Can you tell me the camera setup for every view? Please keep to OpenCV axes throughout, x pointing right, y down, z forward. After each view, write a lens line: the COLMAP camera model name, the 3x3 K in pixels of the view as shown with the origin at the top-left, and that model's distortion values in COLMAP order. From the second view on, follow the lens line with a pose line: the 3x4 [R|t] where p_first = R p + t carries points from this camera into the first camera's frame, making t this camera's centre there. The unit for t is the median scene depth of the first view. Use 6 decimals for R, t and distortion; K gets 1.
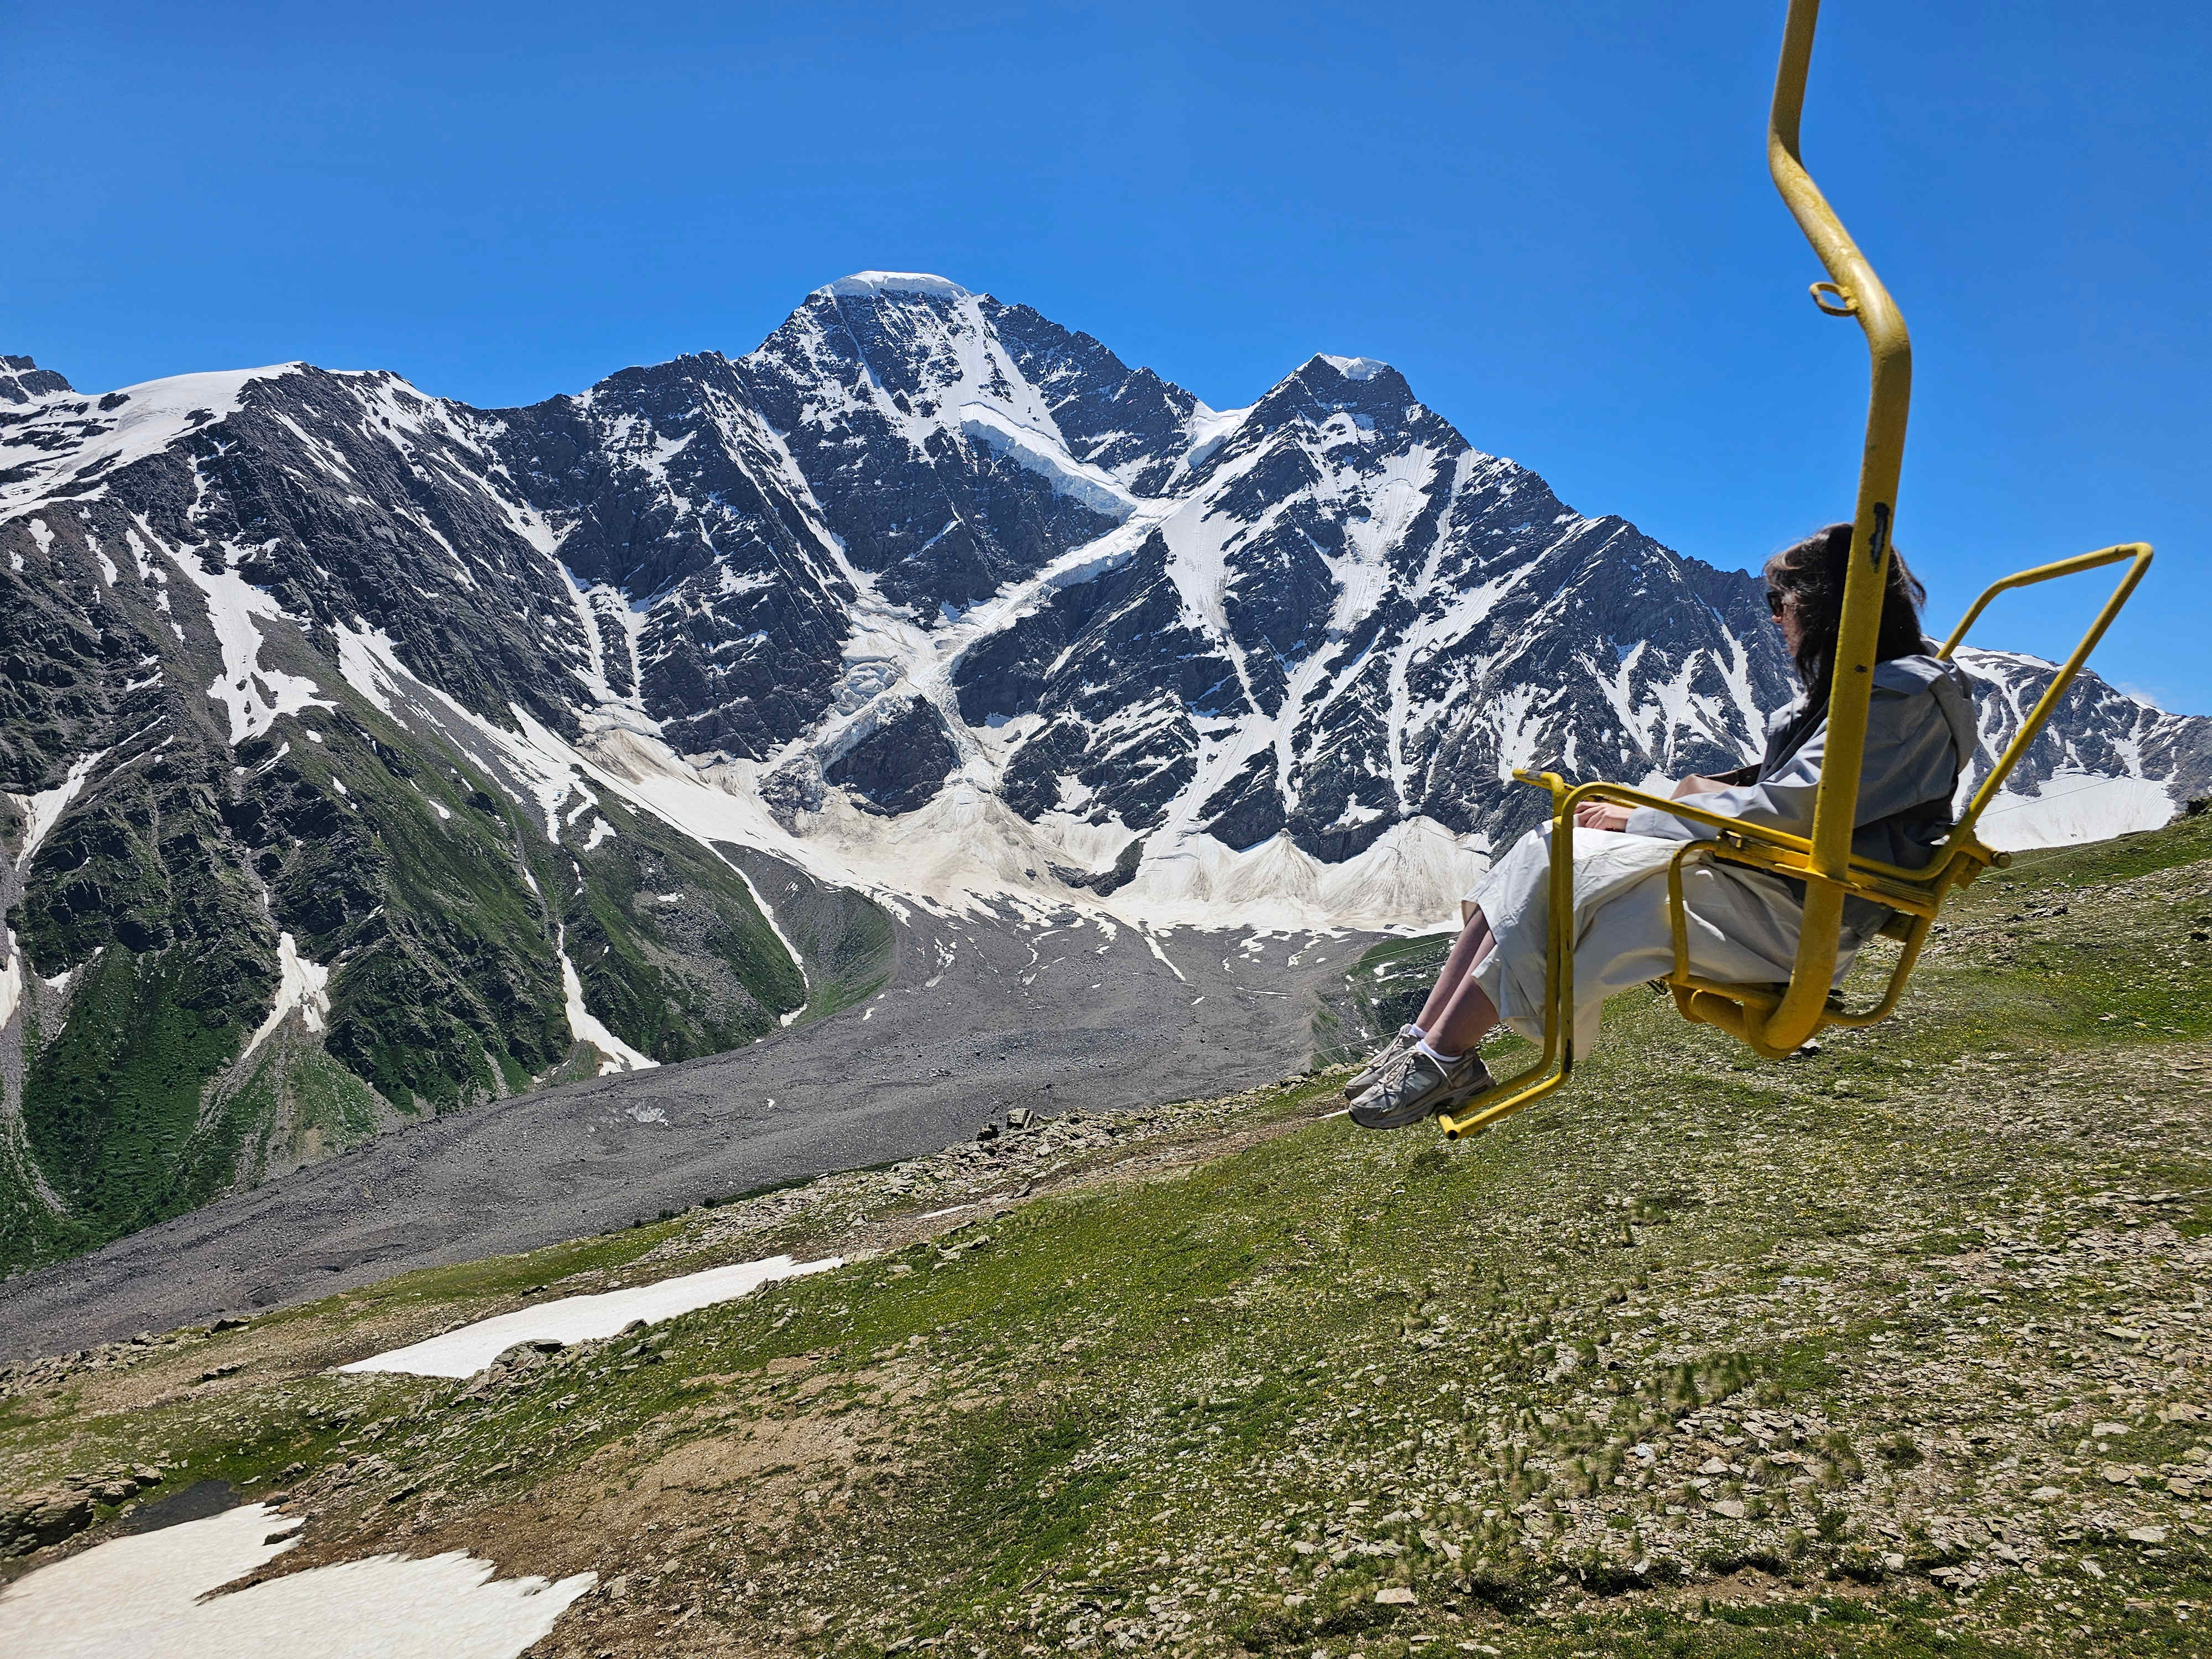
lens RADIAL K [[1465.6, 0, 1126.1], [0, 1465.6, 818.2], [0, 0, 1]] dist [0.070843, -0.053692]
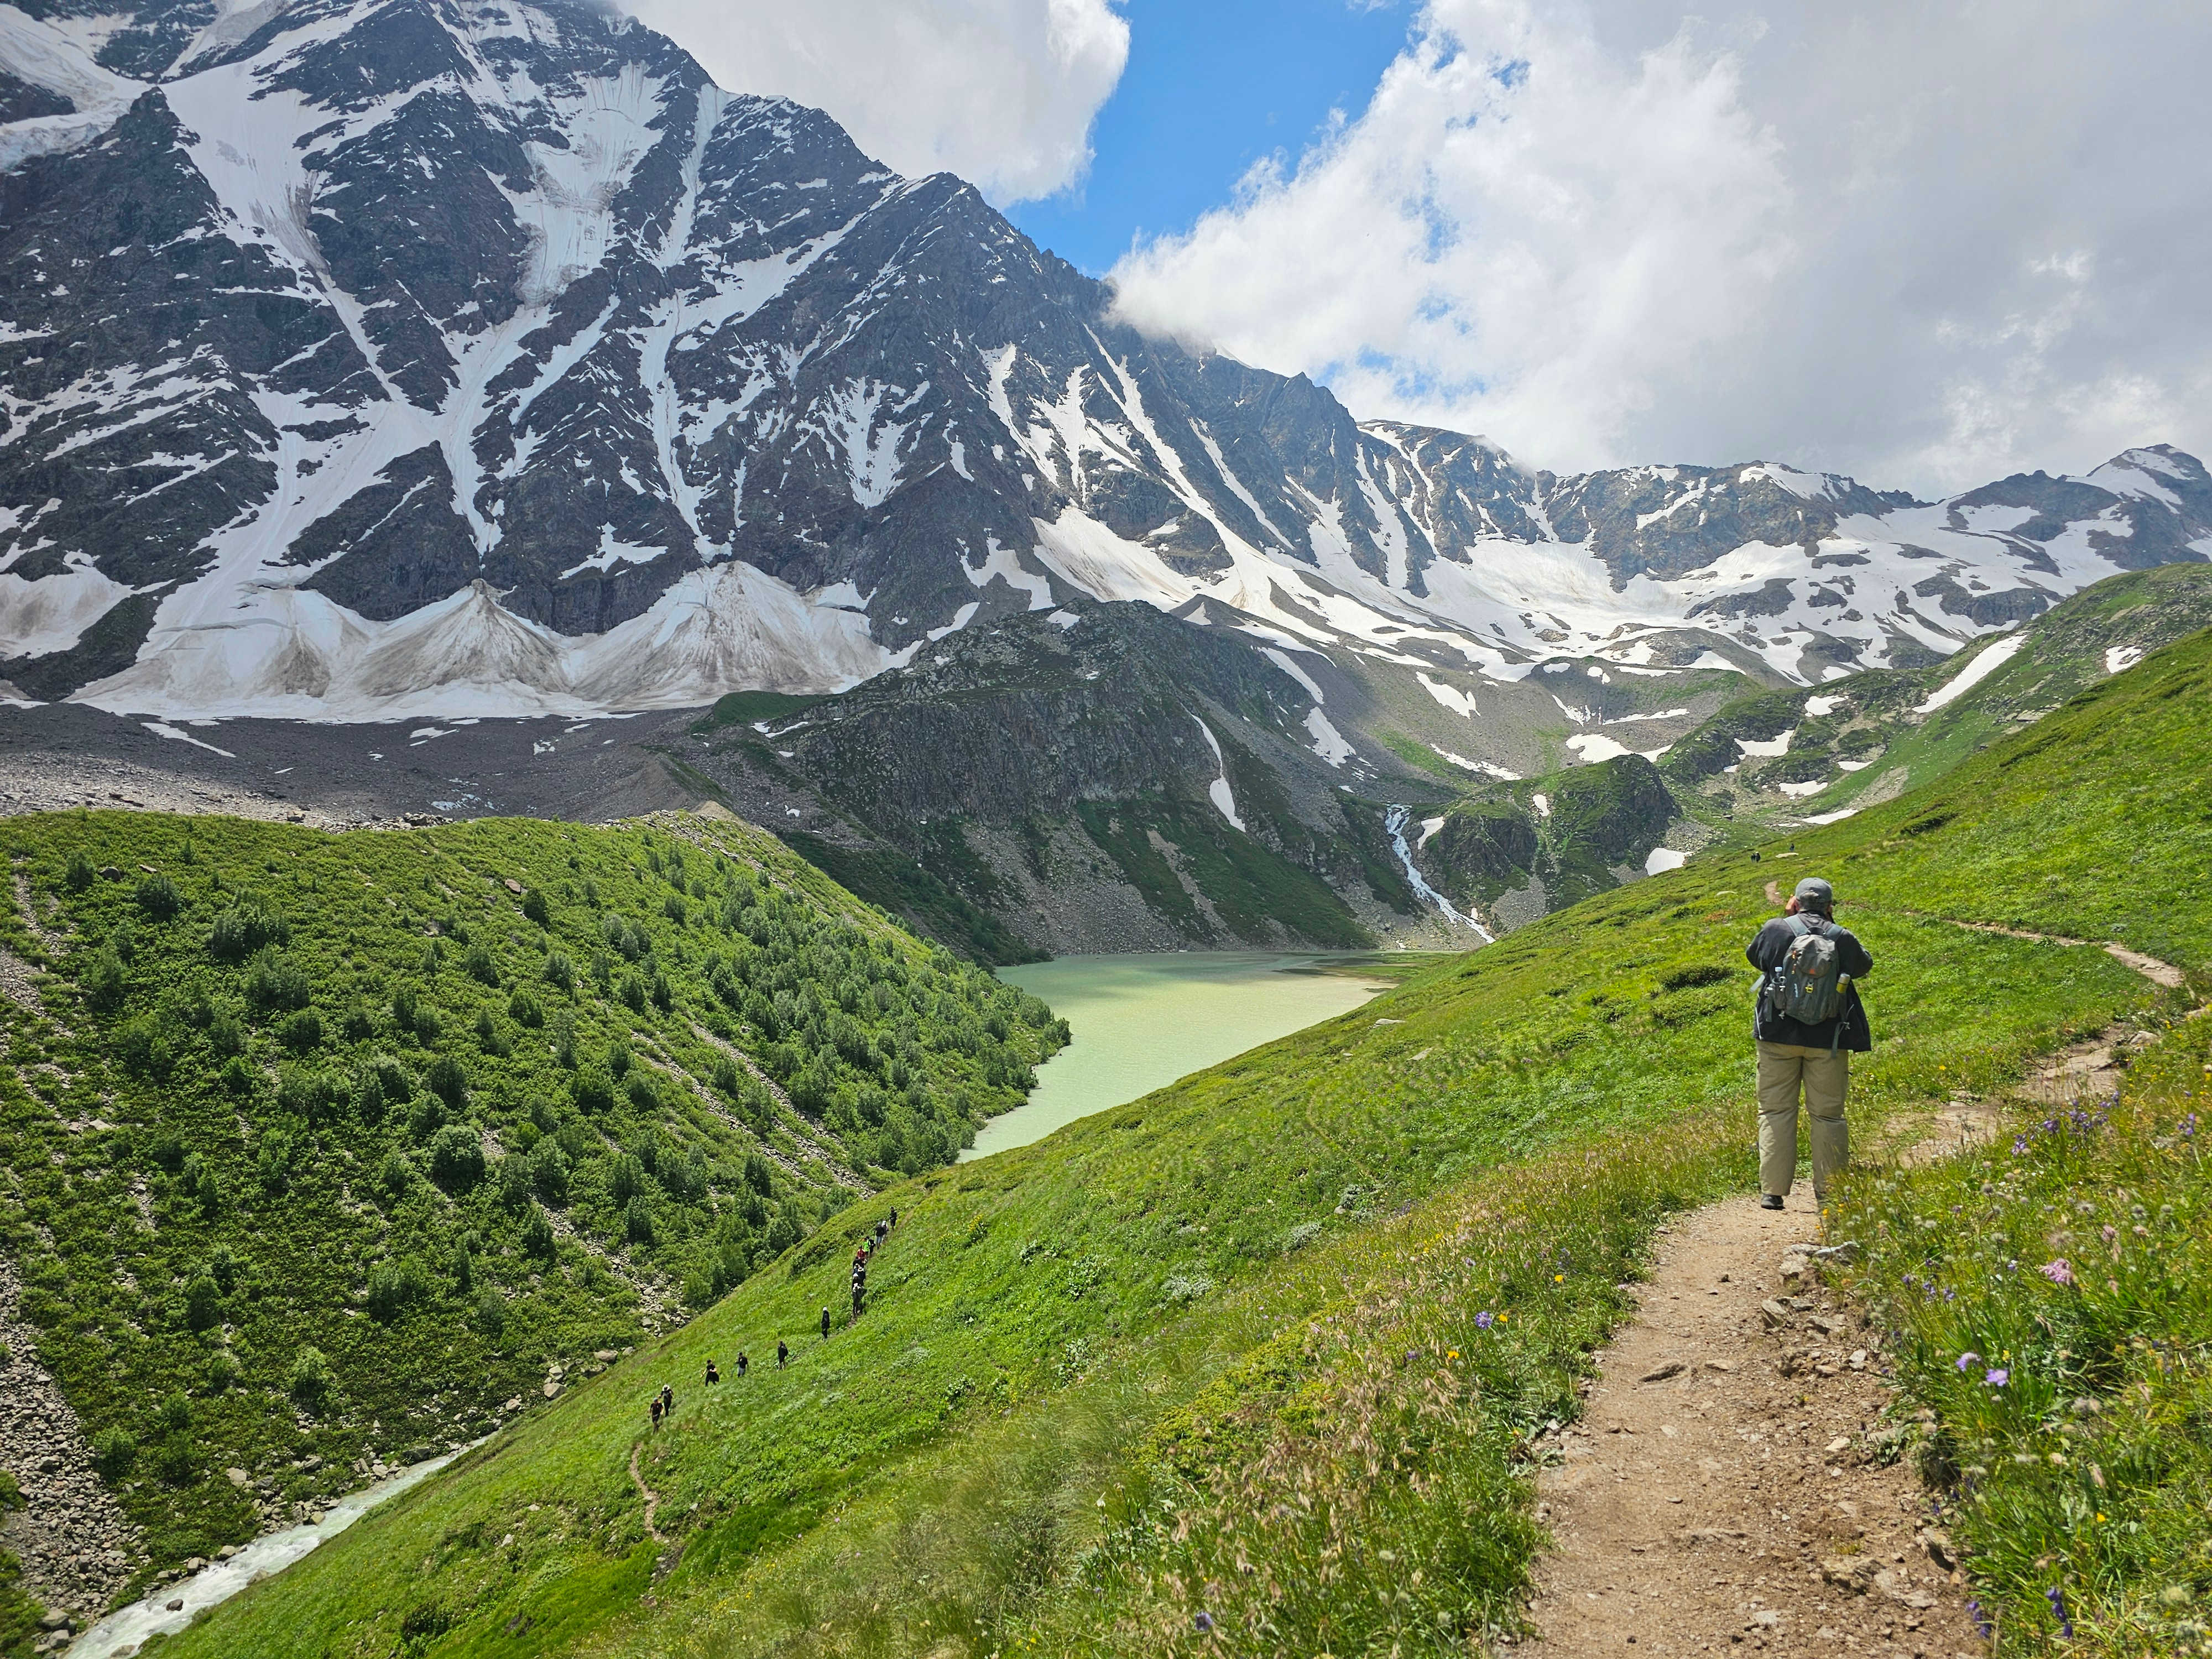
lens RADIAL K [[1465.6, 0, 1116.5], [0, 1465.6, 842.0], [0, 0, 1]] dist [0.070843, -0.053692]
pose [[0.857439, -0.080397, 0.508266, 0.024777], [0.075189, 0.996693, 0.030813, 0.095853], [-0.509063, 0.011796, 0.860648, 0.401975]]
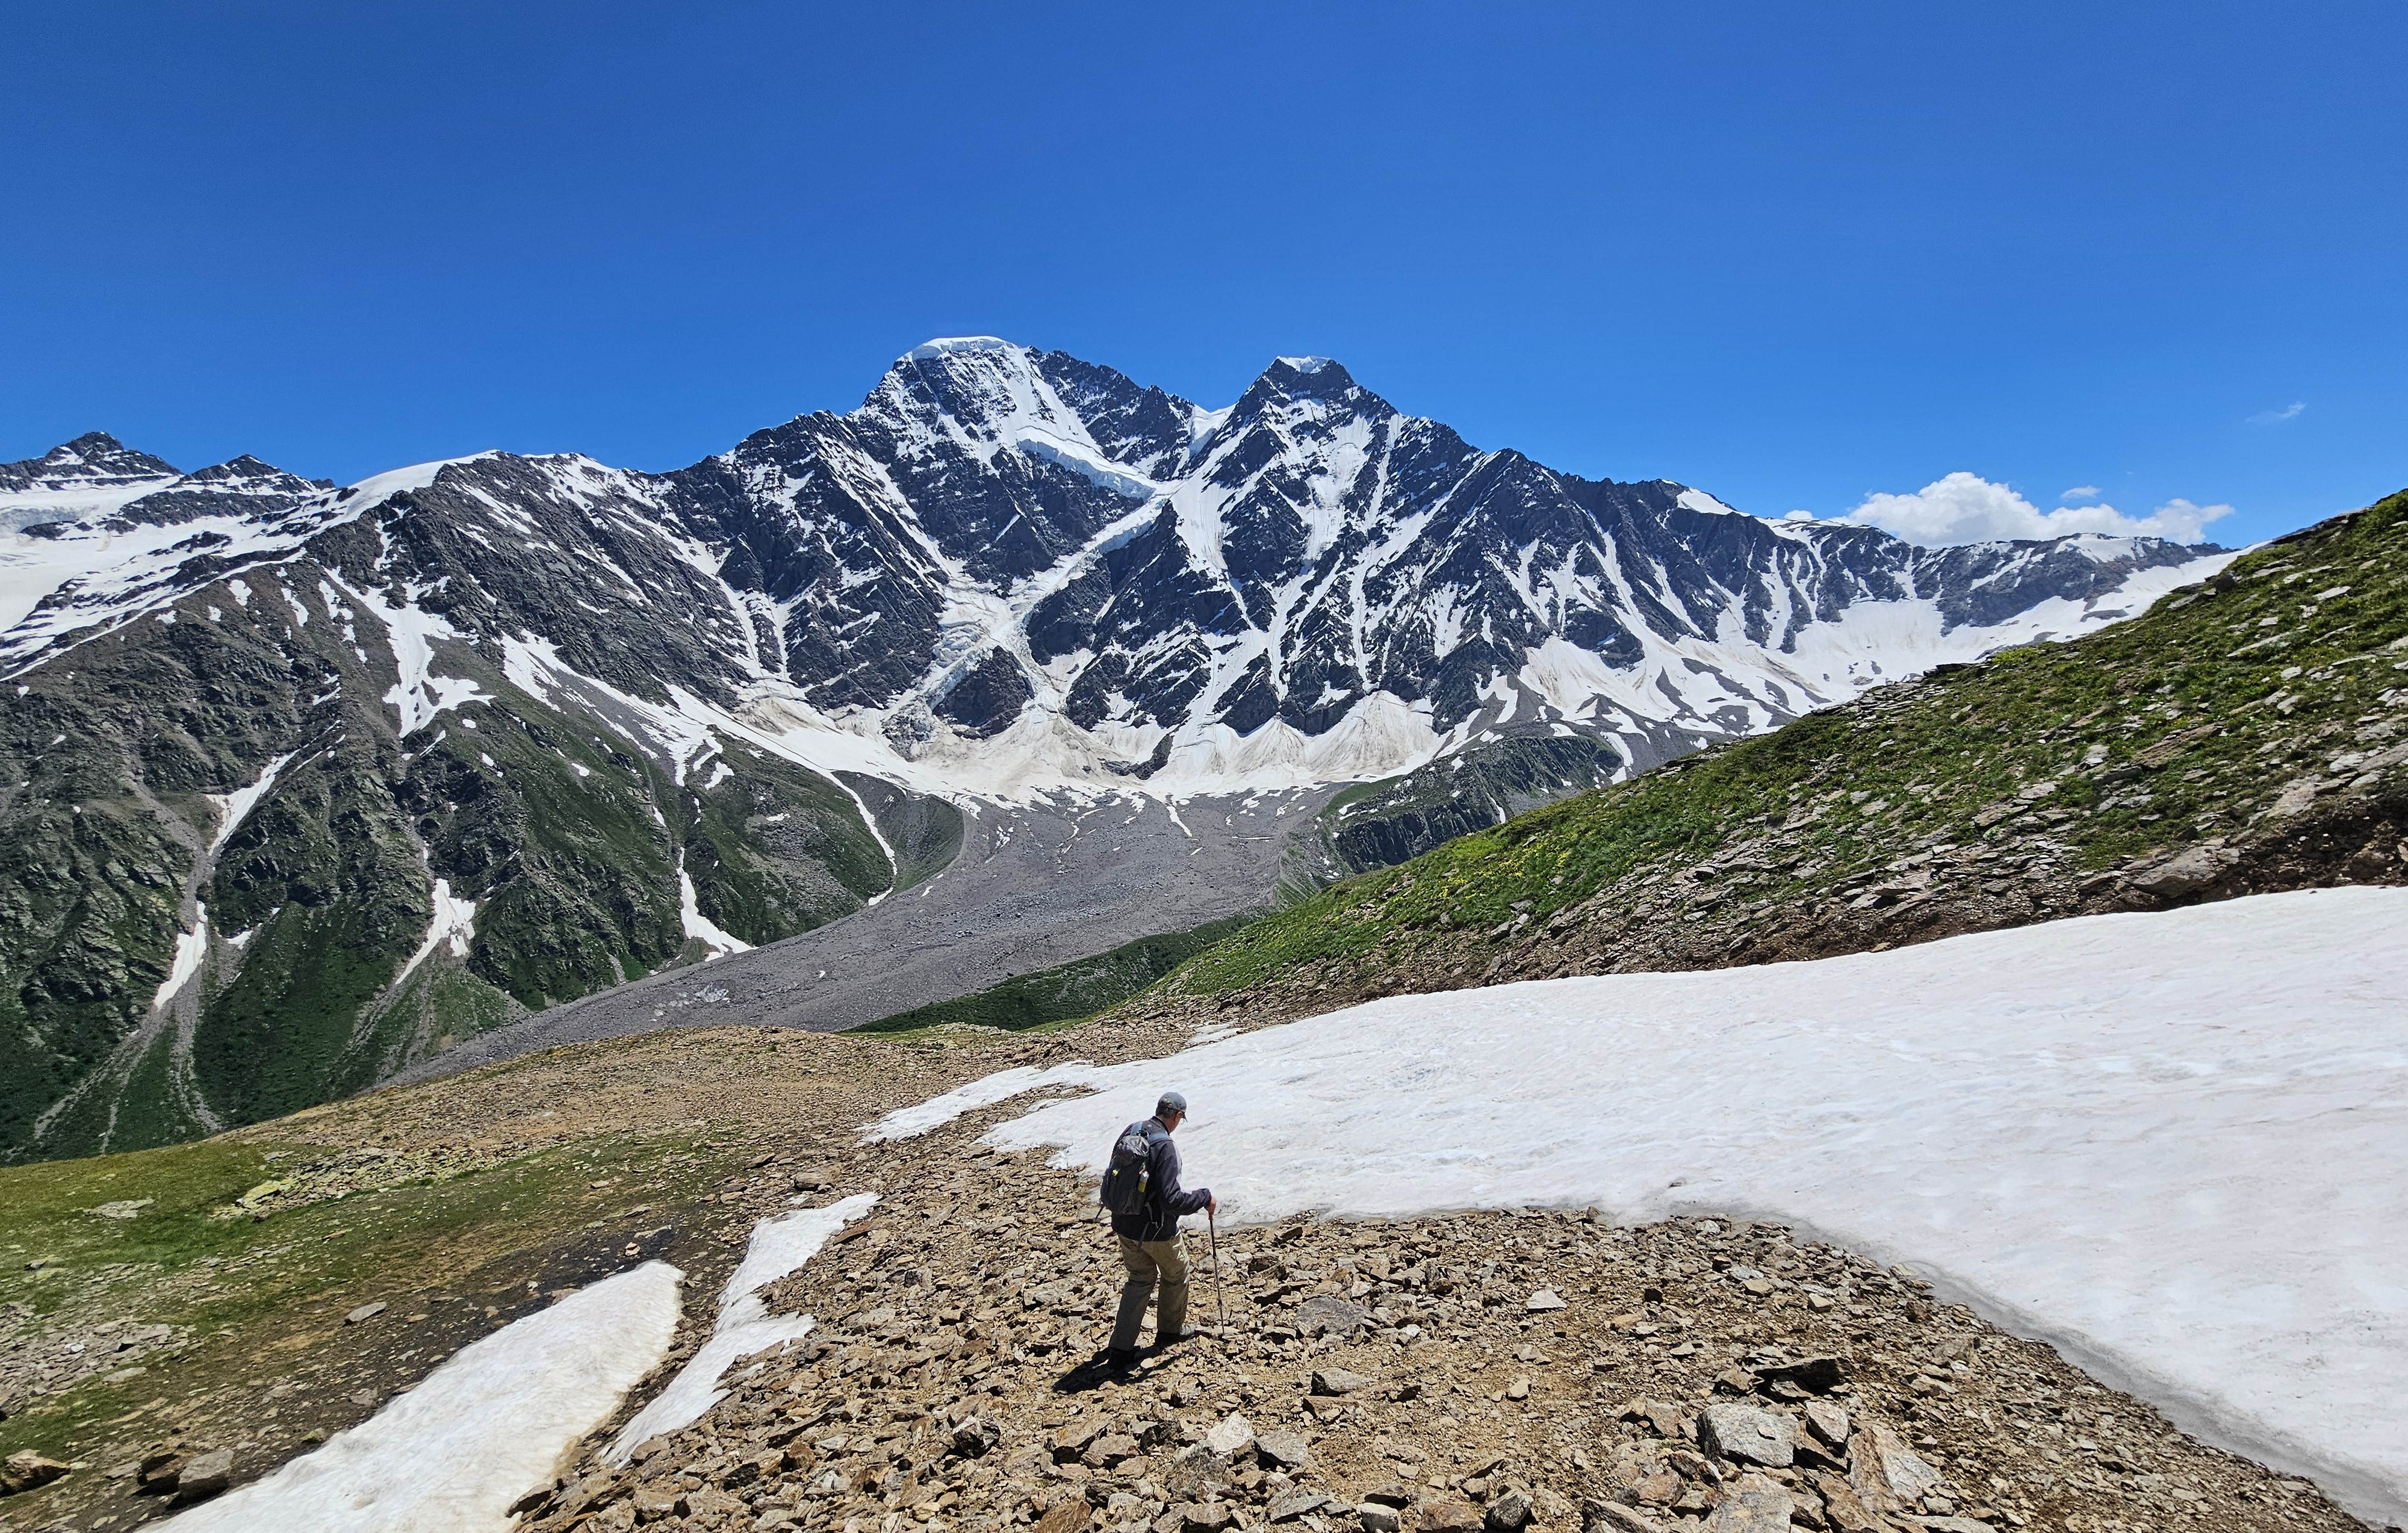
lens RADIAL K [[980.3, 0, 1209.3], [0, 980.3, 808.0], [0, 0, 1]] dist [-0.004580, 0.000457]
pose [[0.992830, -0.115602, -0.030397, 0.059828], [0.117636, 0.990073, 0.076925, 0.016031], [0.021203, -0.079949, 0.996573, 0.104888]]
